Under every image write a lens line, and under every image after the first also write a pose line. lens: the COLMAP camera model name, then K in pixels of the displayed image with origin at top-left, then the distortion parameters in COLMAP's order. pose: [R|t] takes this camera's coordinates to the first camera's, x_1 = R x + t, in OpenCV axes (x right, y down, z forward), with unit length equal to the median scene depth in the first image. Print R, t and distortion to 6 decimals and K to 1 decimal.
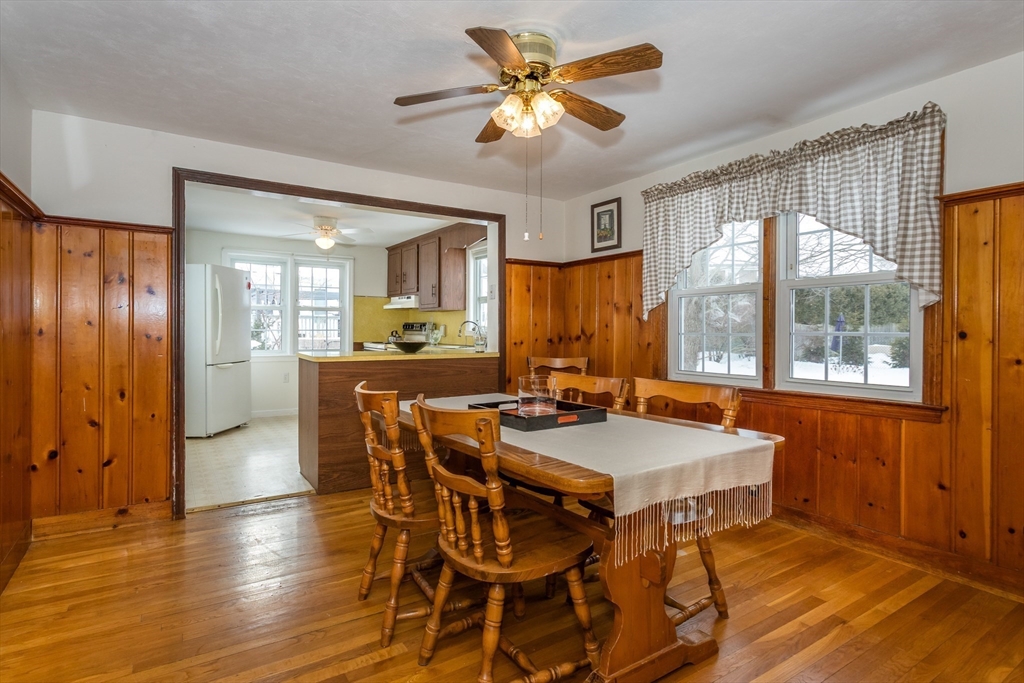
lens RADIAL K [[521.5, 0, 511.1], [0, 521.5, 337.9], [0, 0, 1]] dist [-0.002394, -0.000691]
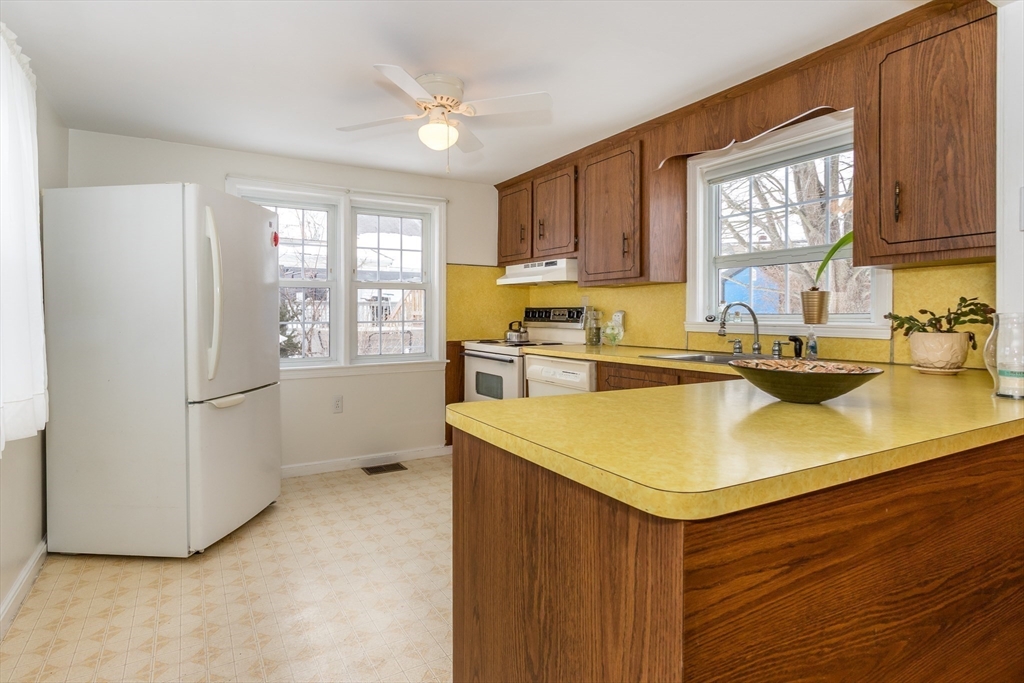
lens RADIAL K [[521.5, 0, 512.5], [0, 521.5, 318.5], [0, 0, 1]] dist [-0.002394, -0.000691]
pose [[0.999657, -0.008130, -0.024884, -0.221372], [0.007912, 0.999930, -0.008849, -0.012354], [0.024954, 0.008649, 0.999651, 0.423105]]
